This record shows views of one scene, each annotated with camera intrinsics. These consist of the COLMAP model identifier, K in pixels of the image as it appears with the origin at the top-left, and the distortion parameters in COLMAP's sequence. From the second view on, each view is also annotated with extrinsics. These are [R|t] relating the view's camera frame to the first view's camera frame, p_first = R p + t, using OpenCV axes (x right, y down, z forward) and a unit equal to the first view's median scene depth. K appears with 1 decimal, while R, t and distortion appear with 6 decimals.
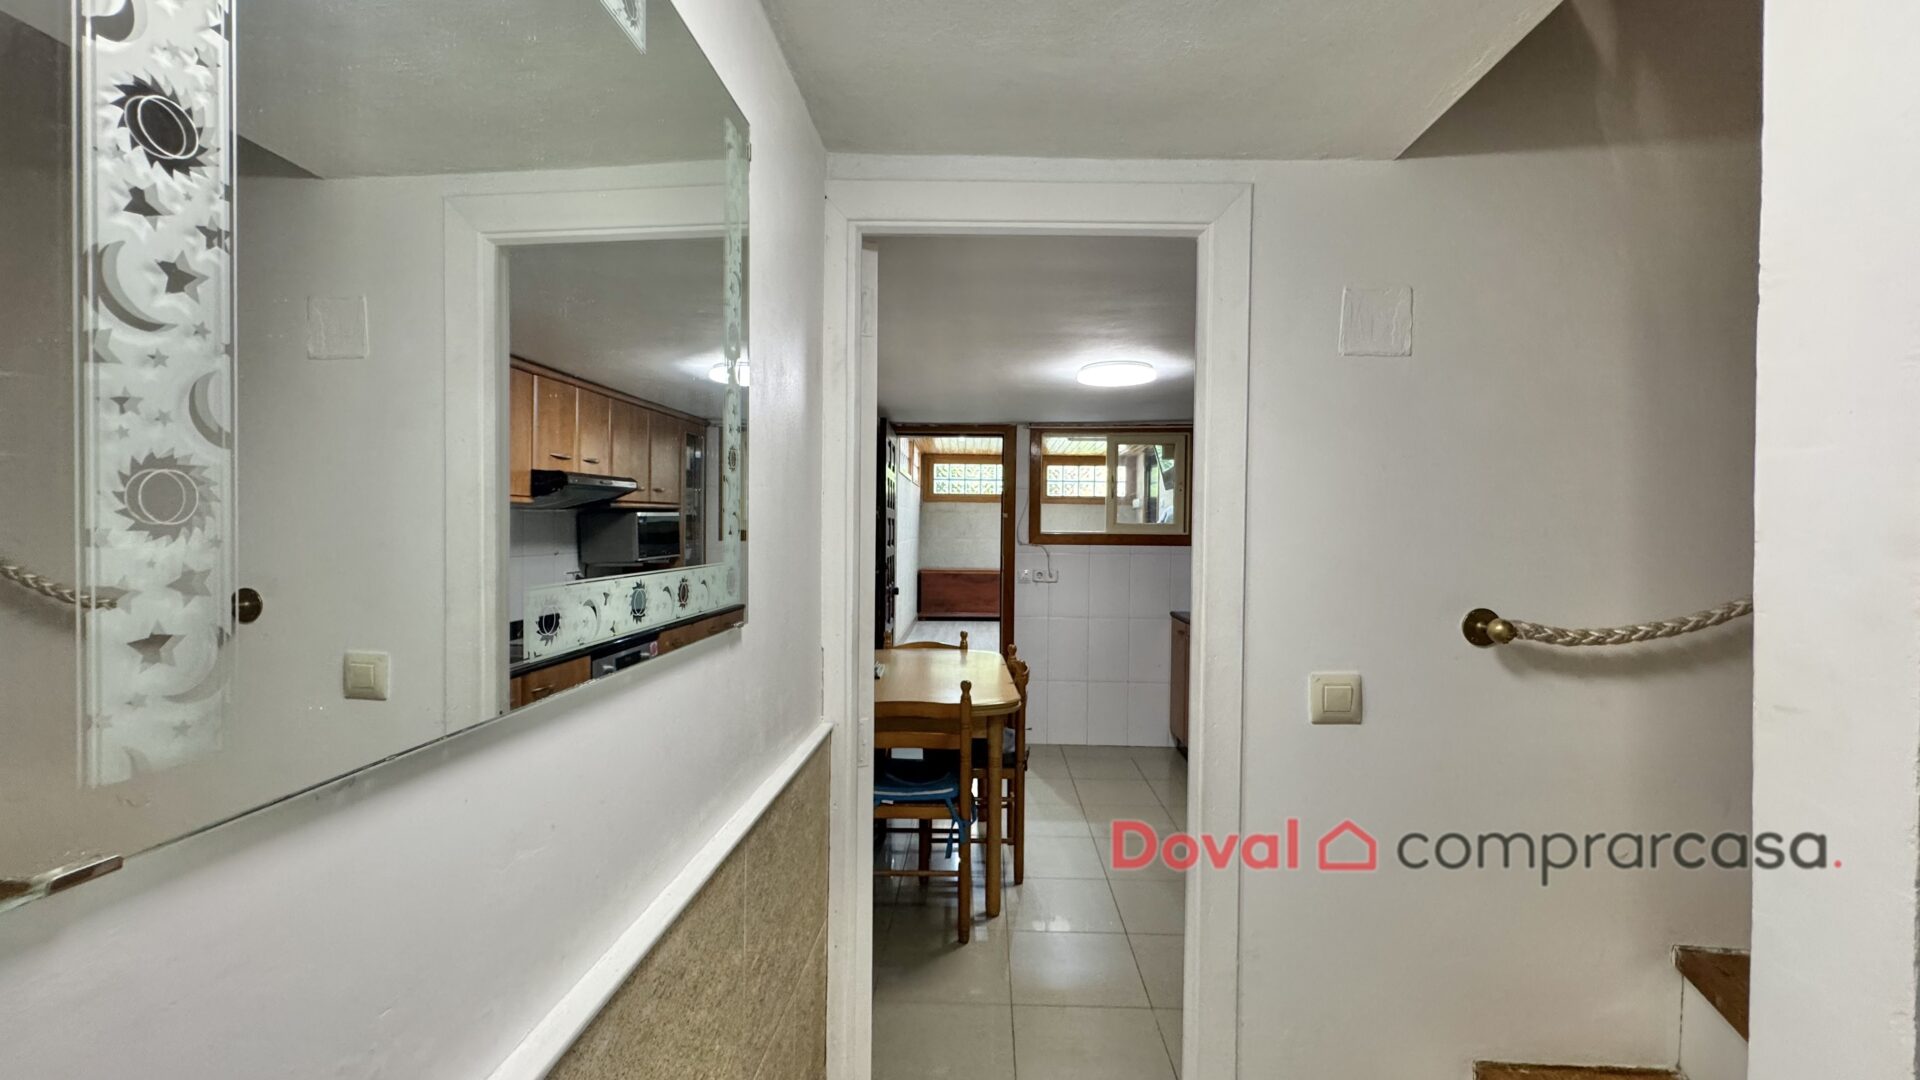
lens RADIAL K [[777.3, 0, 960.6], [0, 777.3, 540.7], [0, 0, 1]] dist [-0.001611, -0.000155]
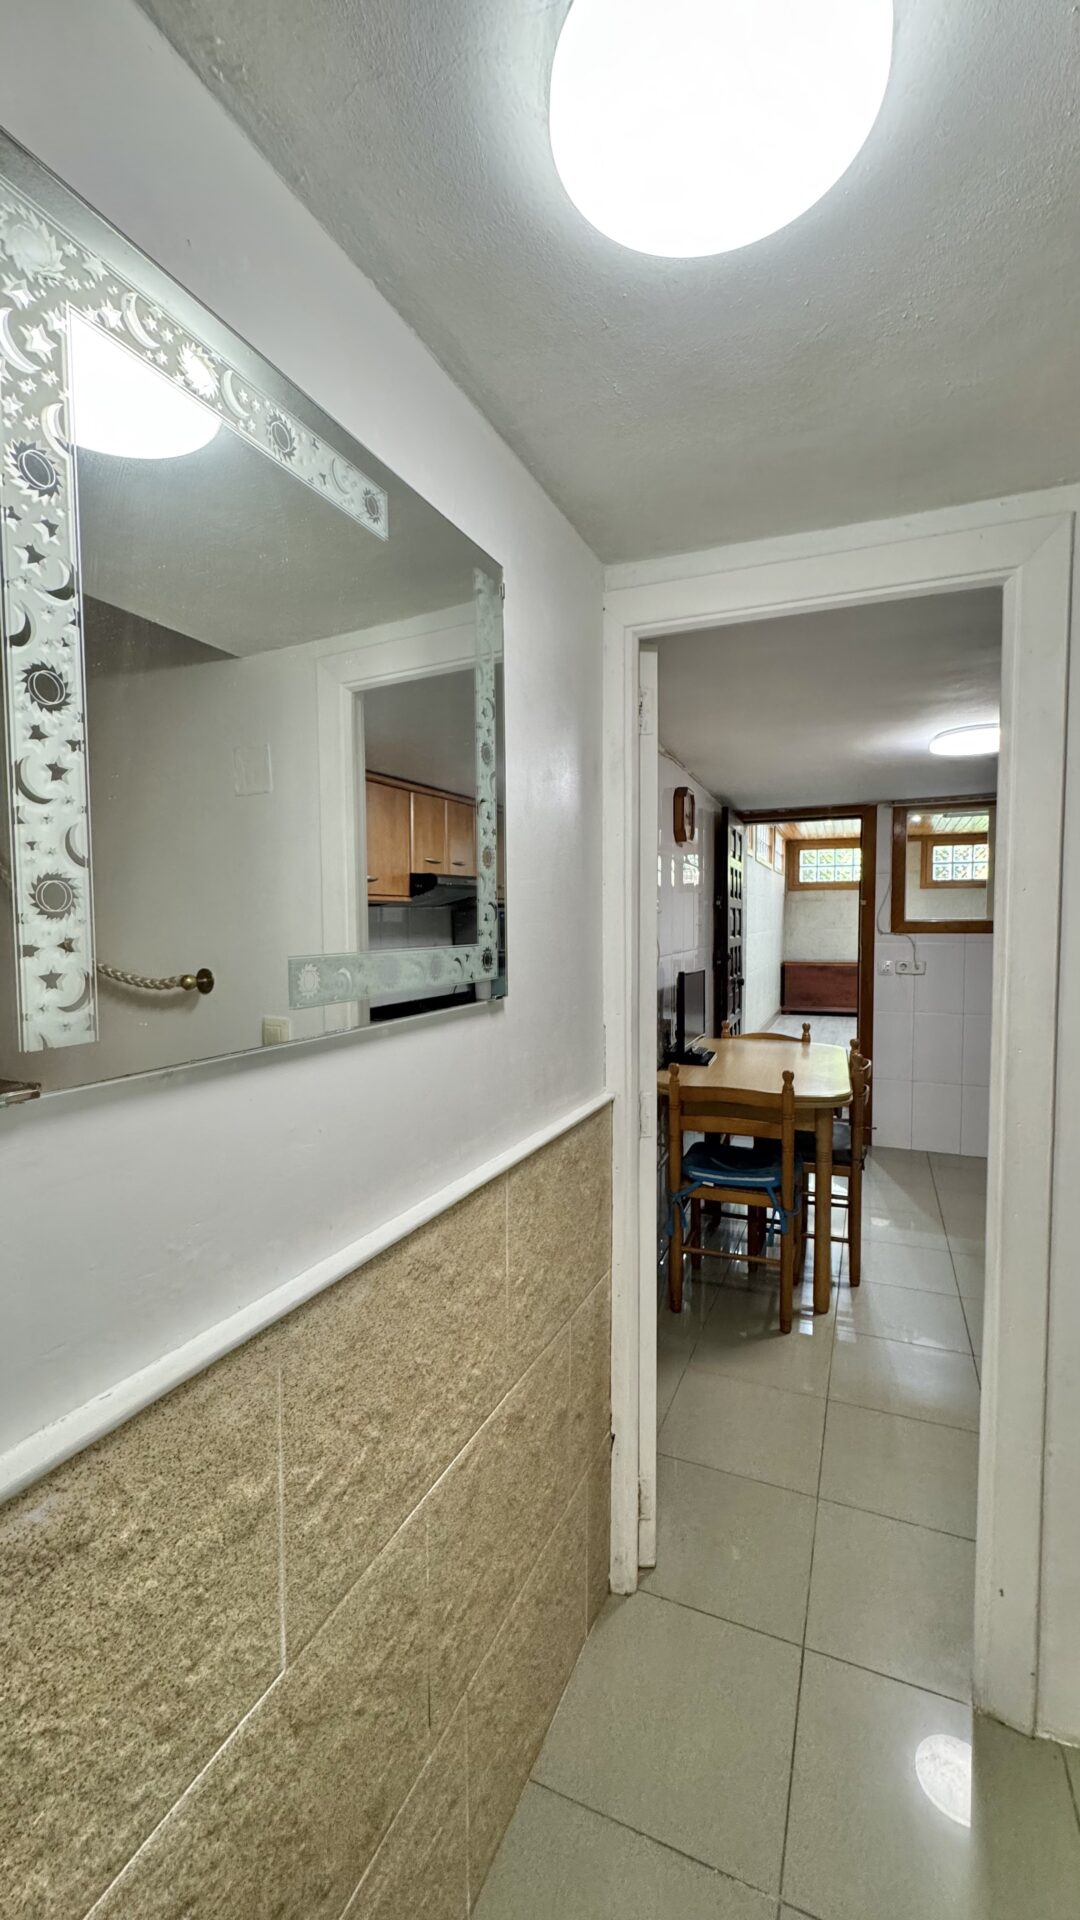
lens RADIAL K [[777.4, 0, 532.6], [0, 777.4, 960.8], [0, 0, 1]] dist [-0.001882, -0.000043]
pose [[0.926360, 0.003082, -0.376626, 0.070842], [0.010008, 0.999412, 0.032795, 0.004706], [0.376505, -0.034149, 0.925785, -0.026213]]
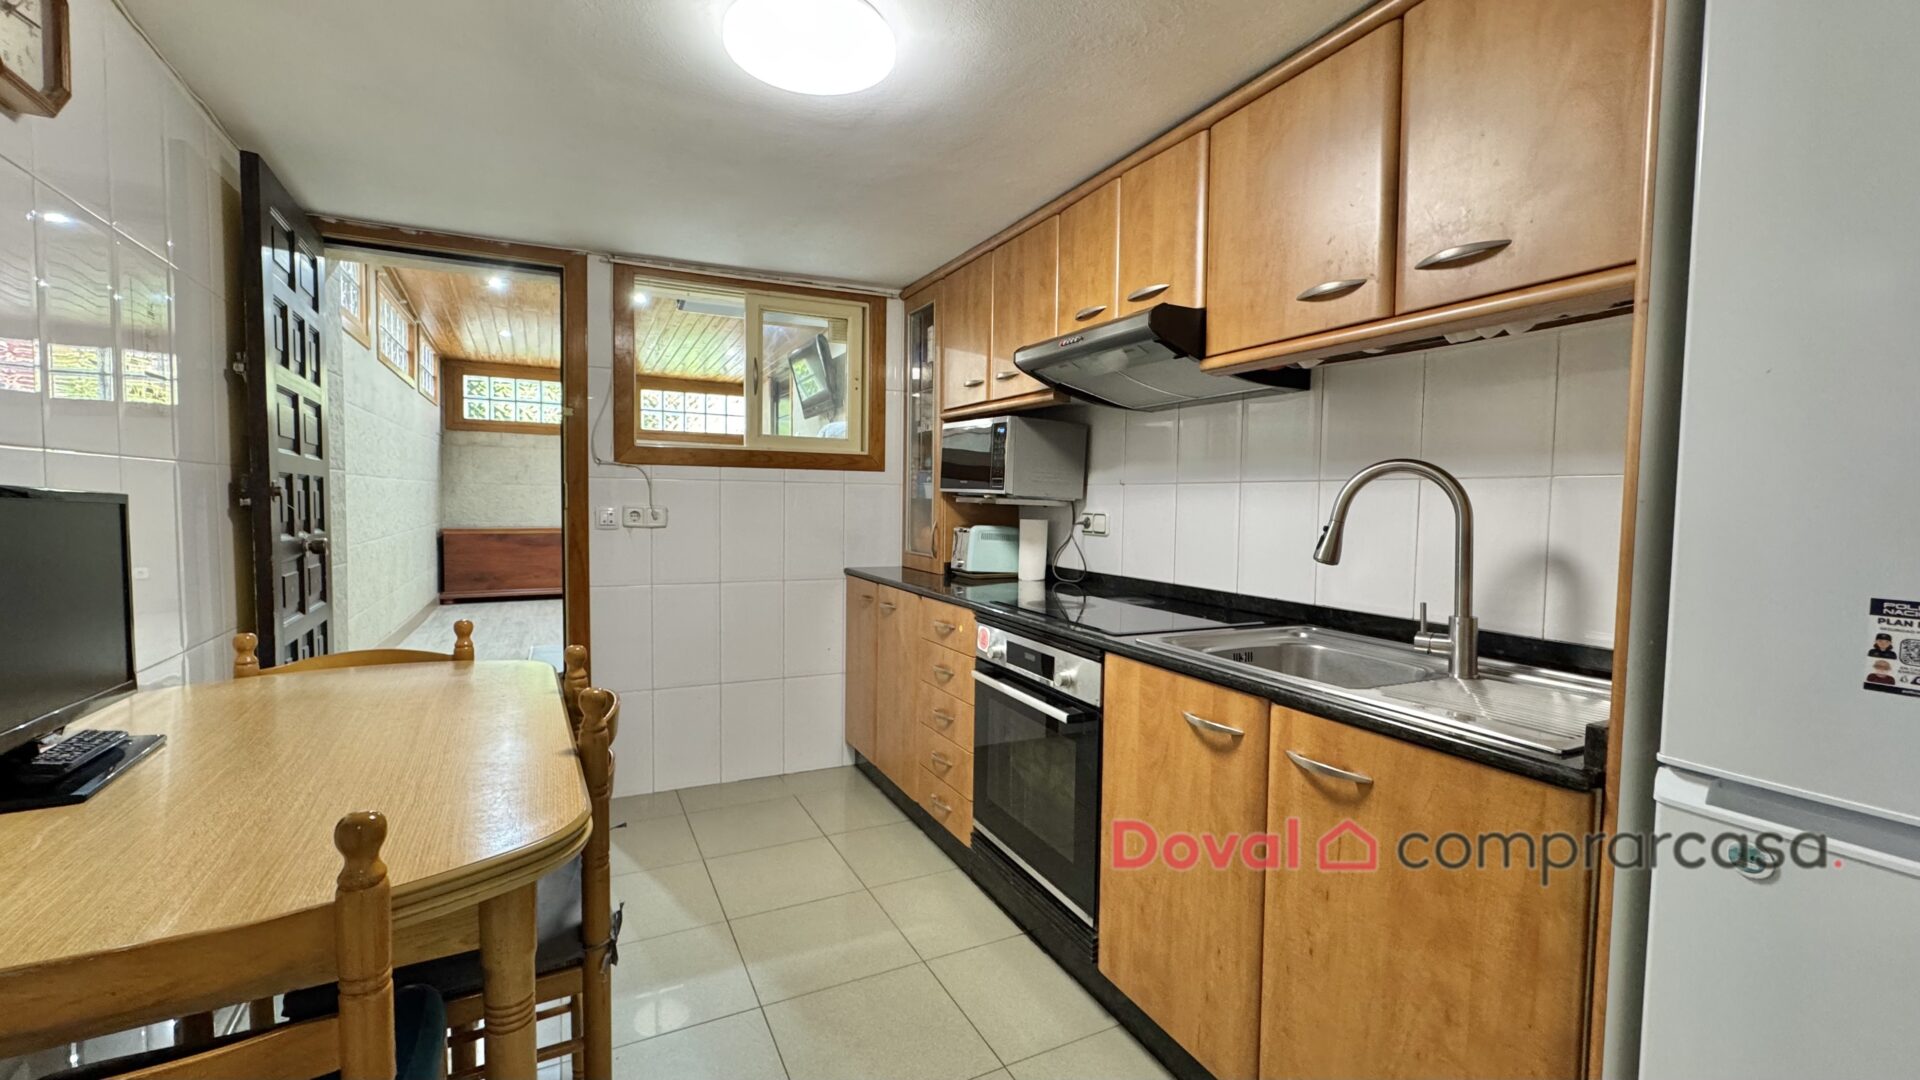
lens RADIAL K [[777.3, 0, 960.6], [0, 777.3, 540.7], [0, 0, 1]] dist [-0.001611, -0.000155]
pose [[0.876099, -0.023336, 0.481566, 0.056479], [0.004111, 0.999153, 0.040938, 0.068499], [-0.482113, -0.033885, 0.875453, 0.609216]]
